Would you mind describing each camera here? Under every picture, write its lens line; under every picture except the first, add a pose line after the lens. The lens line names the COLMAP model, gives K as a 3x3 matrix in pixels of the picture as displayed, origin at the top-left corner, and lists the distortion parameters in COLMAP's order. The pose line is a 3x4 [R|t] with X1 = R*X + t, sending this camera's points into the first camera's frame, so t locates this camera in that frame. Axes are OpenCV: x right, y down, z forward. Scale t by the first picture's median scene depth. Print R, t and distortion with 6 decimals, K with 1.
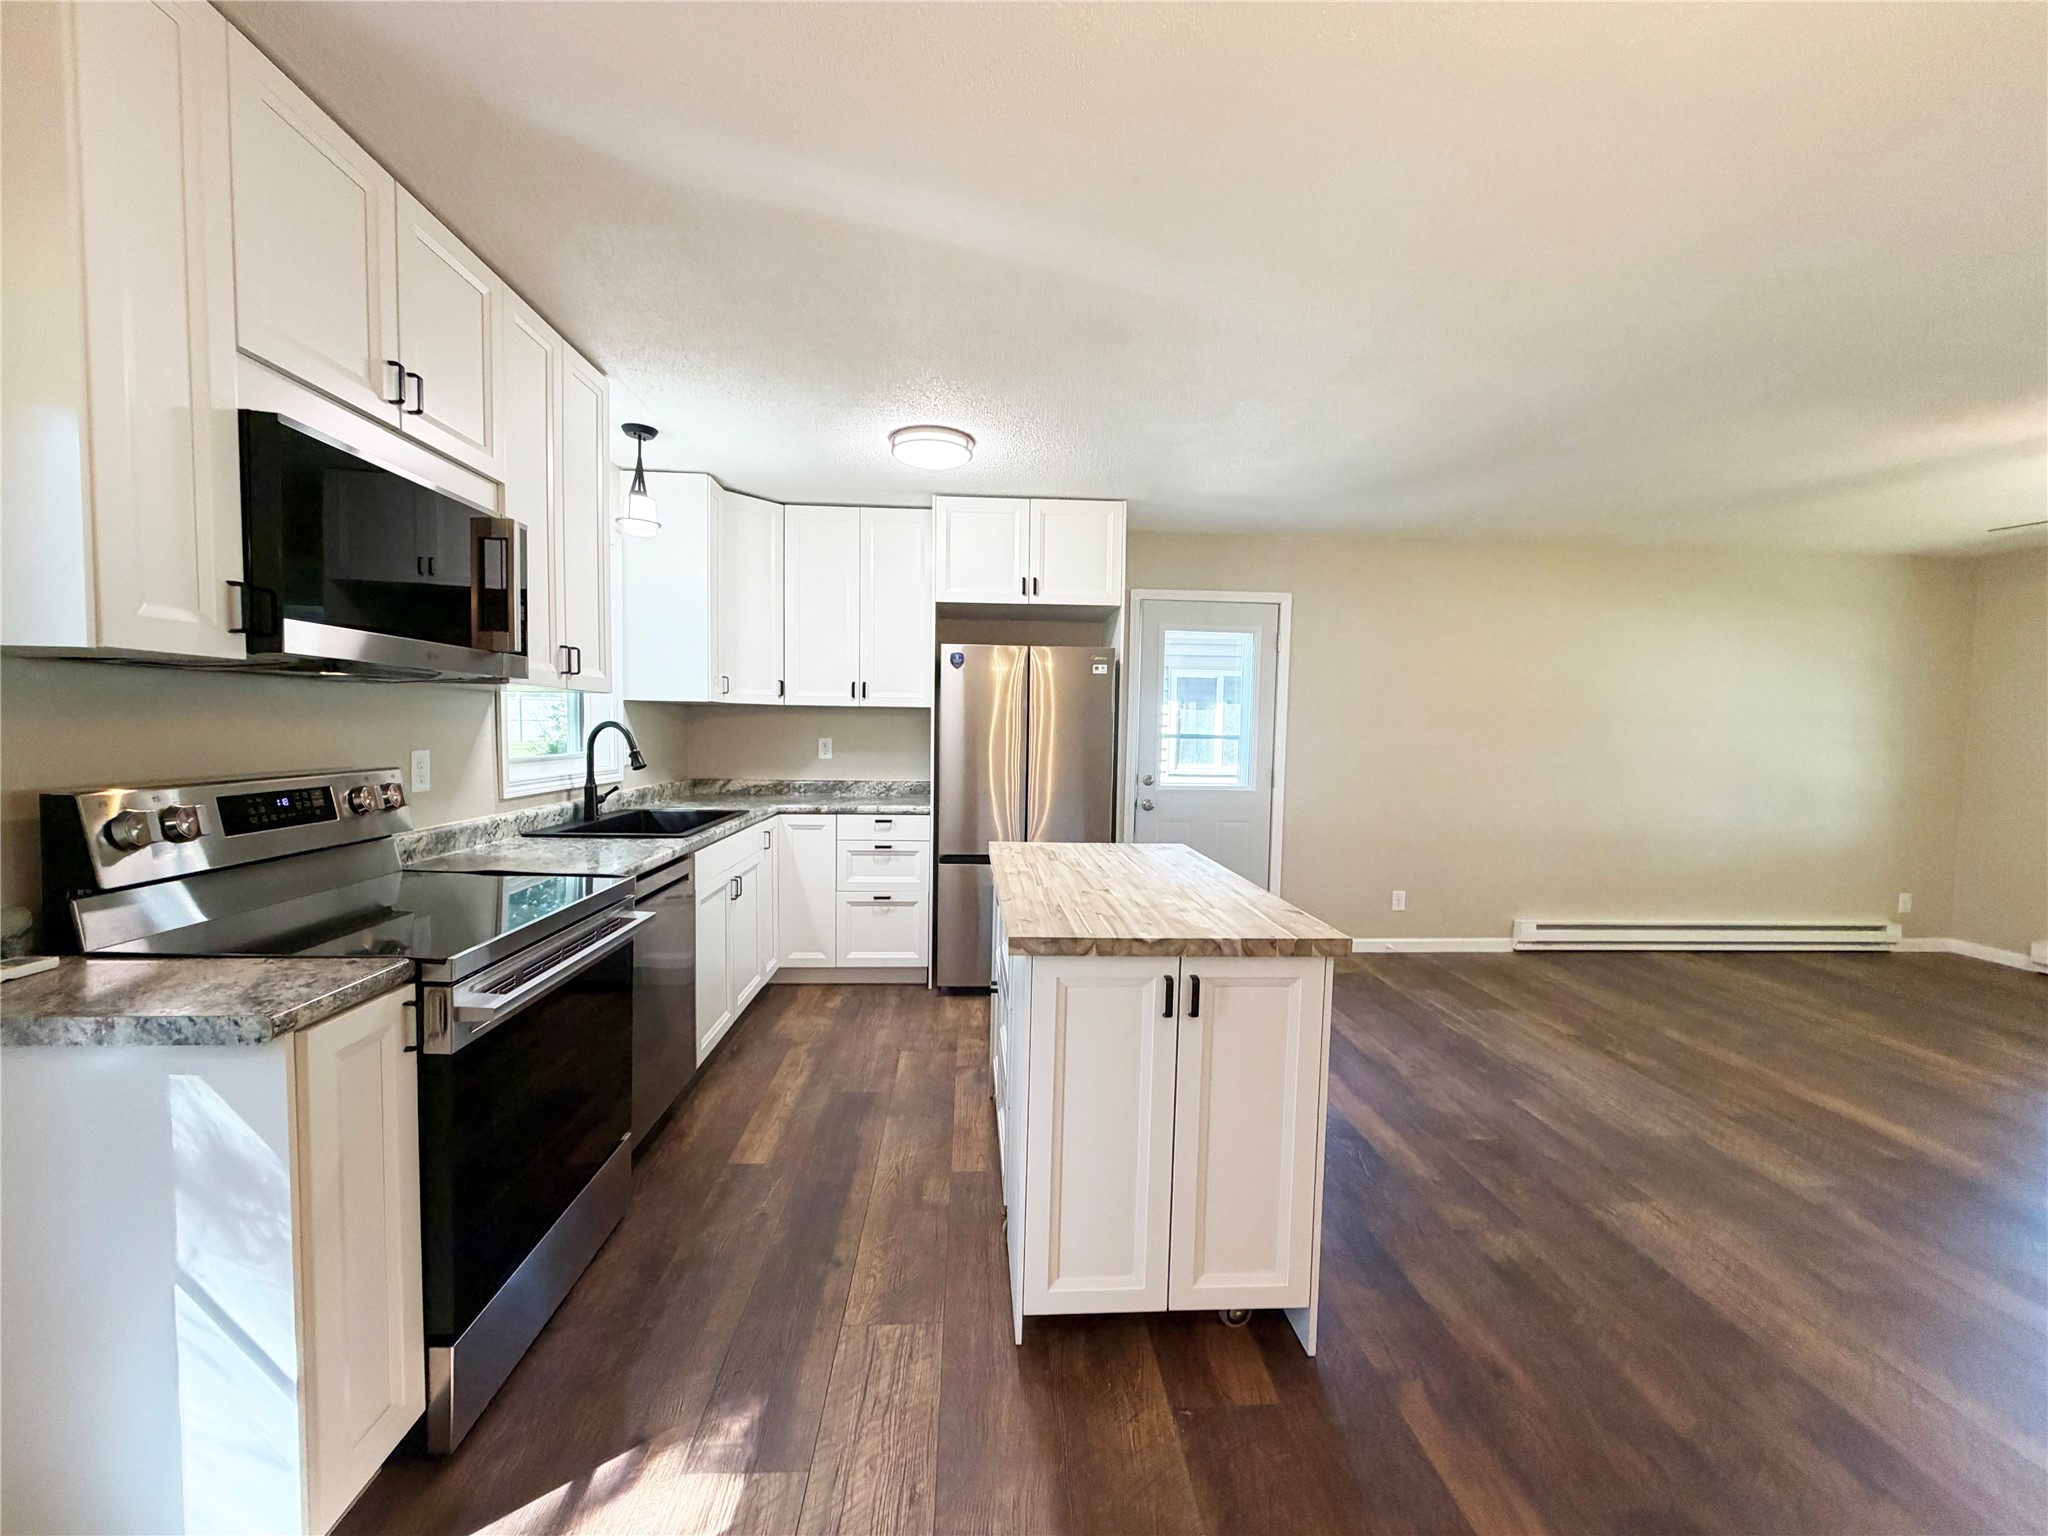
lens RADIAL K [[815.1, 0, 1021.1], [0, 815.1, 769.7], [0, 0, 1]] dist [-0.001664, 0.000369]
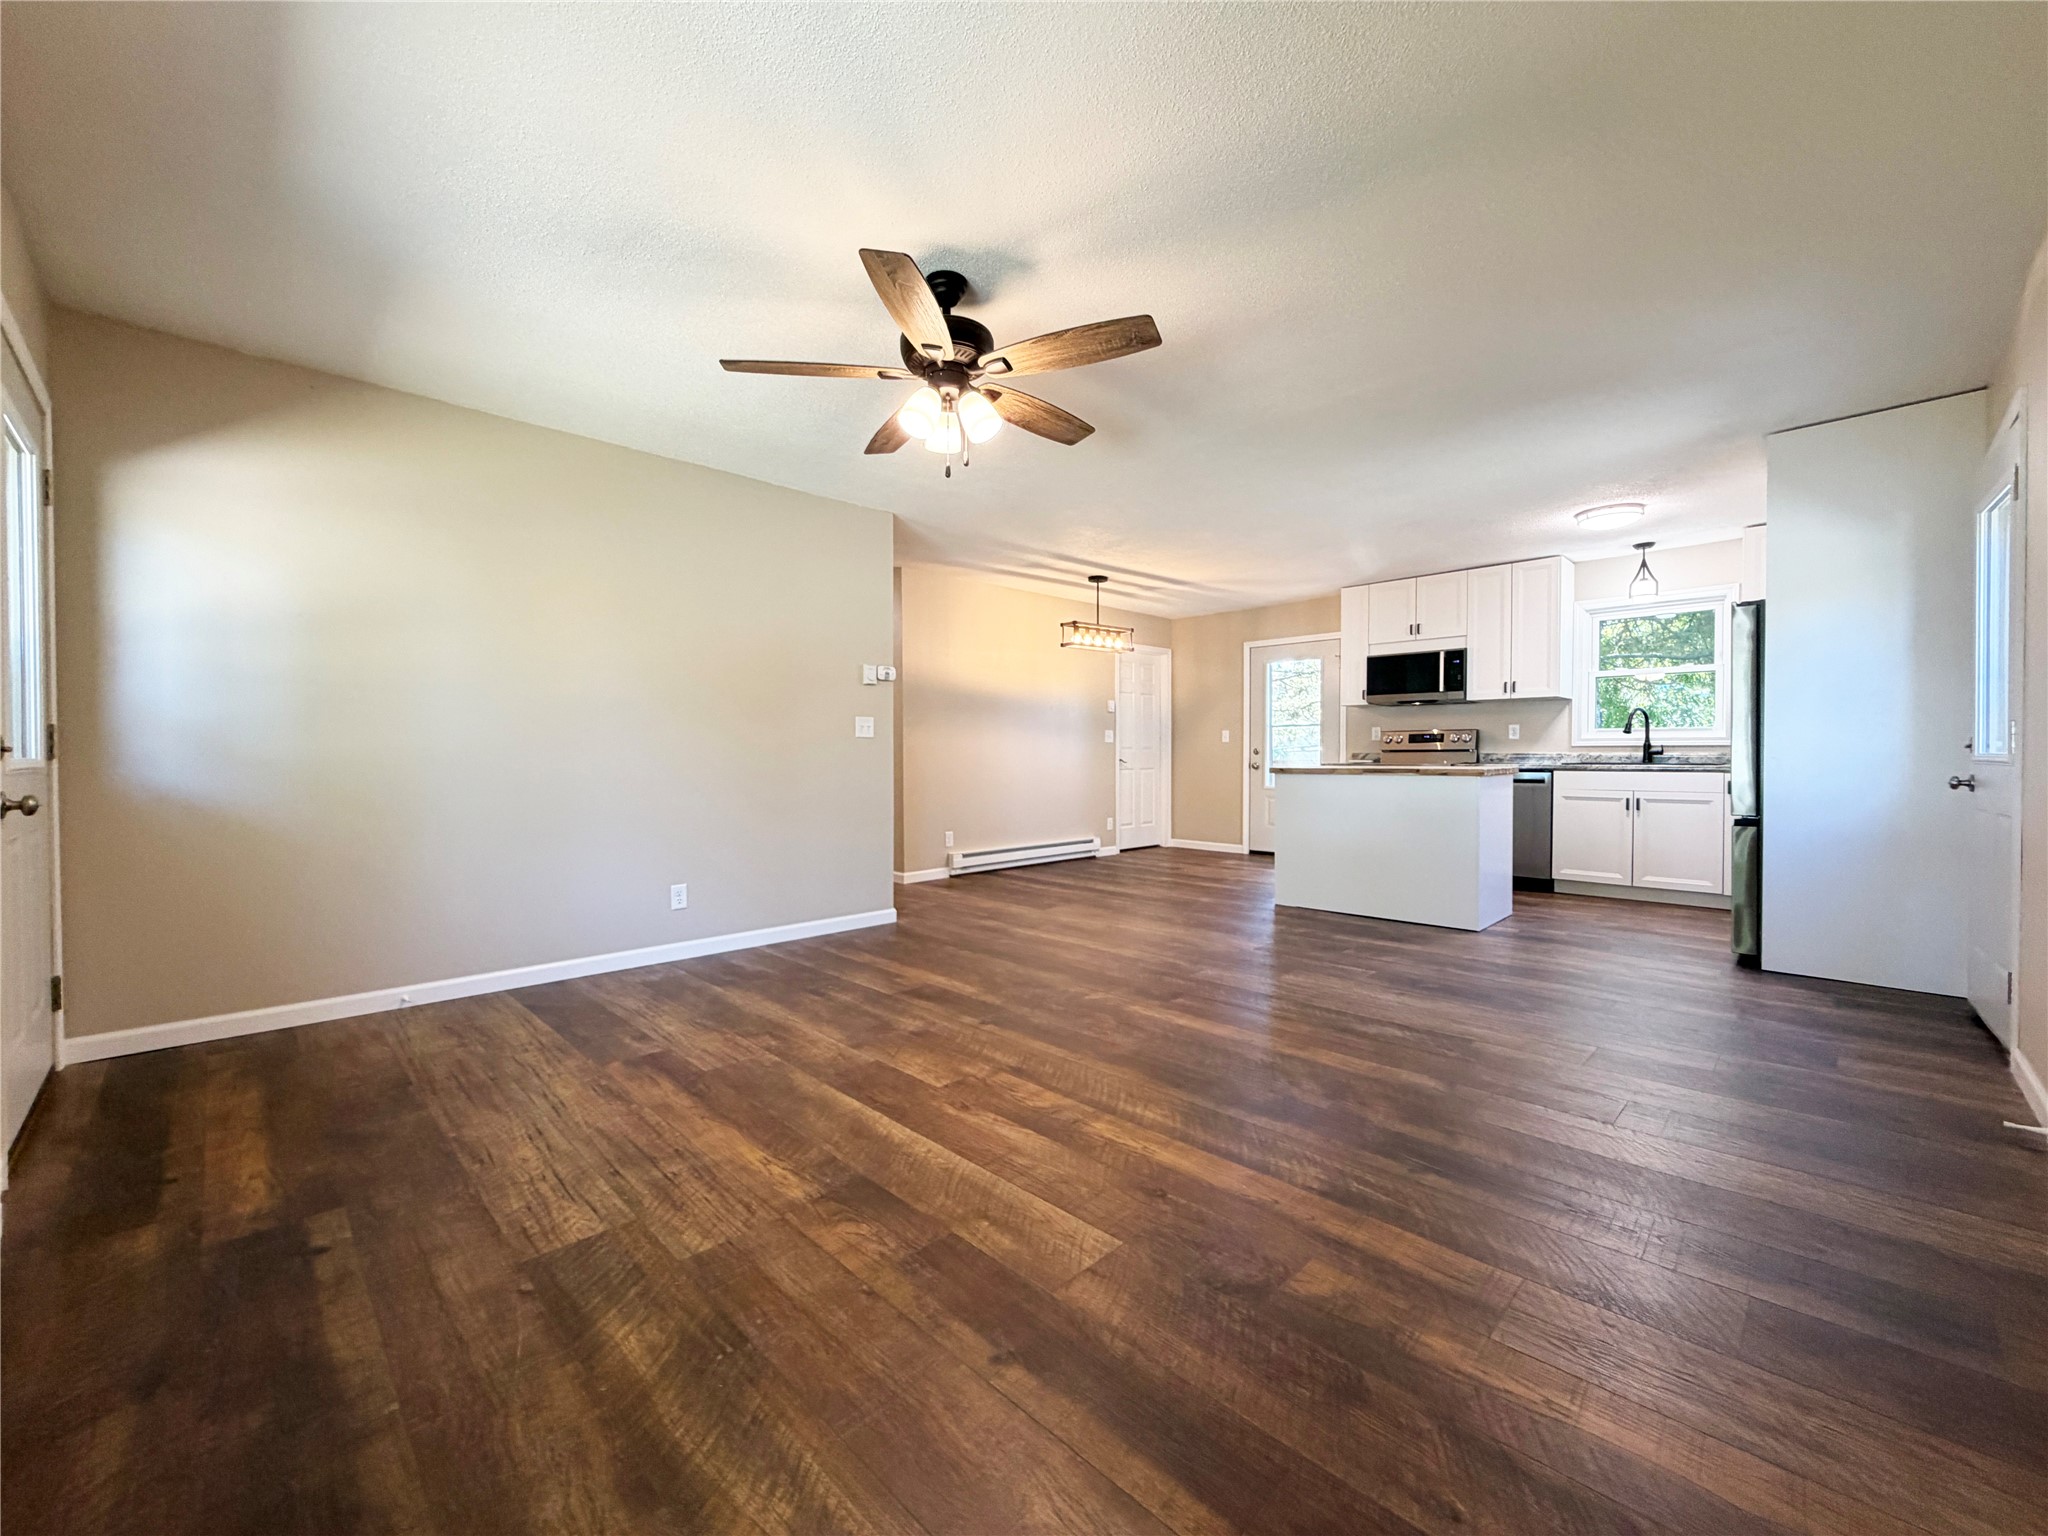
lens RADIAL K [[815.1, 0, 1021.1], [0, 815.1, 769.7], [0, 0, 1]] dist [-0.001664, 0.000369]
pose [[-0.754518, -0.003215, -0.656272, 1.743384], [-0.046411, 0.997746, 0.048471, 0.054506], [0.654636, 0.067031, -0.752966, 1.485006]]
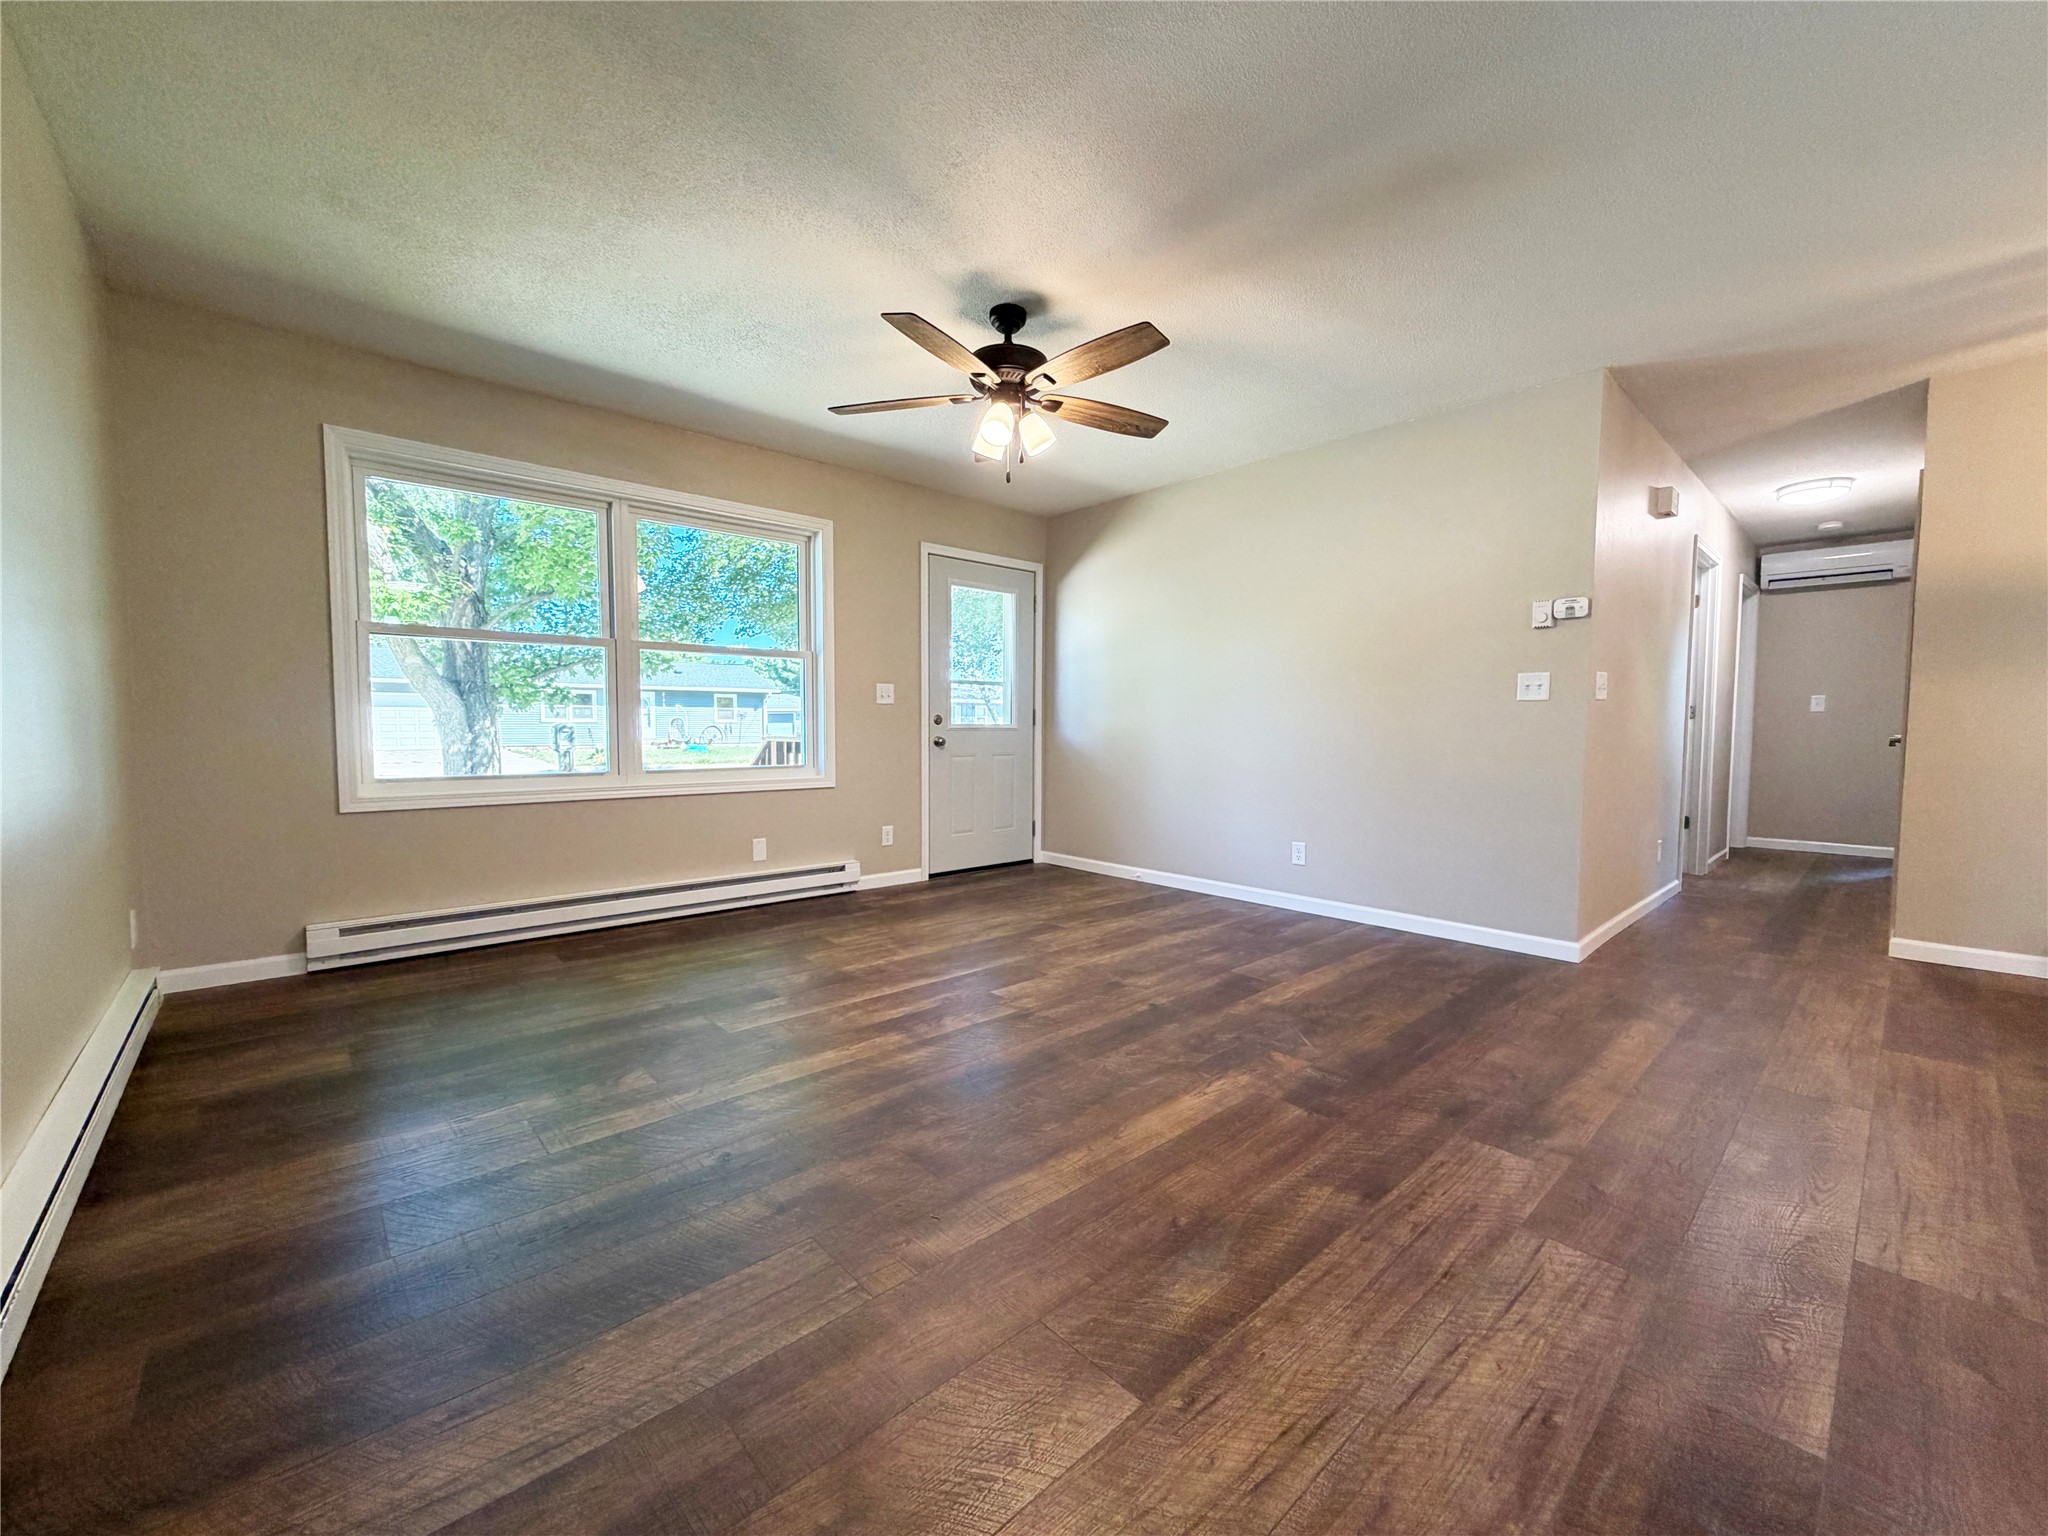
lens RADIAL K [[815.1, 0, 1021.1], [0, 815.1, 769.7], [0, 0, 1]] dist [-0.001664, 0.000369]
pose [[-0.625817, -0.061330, 0.777555, 0.534113], [0.029065, 0.994378, 0.101825, 0.041556], [-0.779428, 0.086323, -0.620516, 1.411372]]
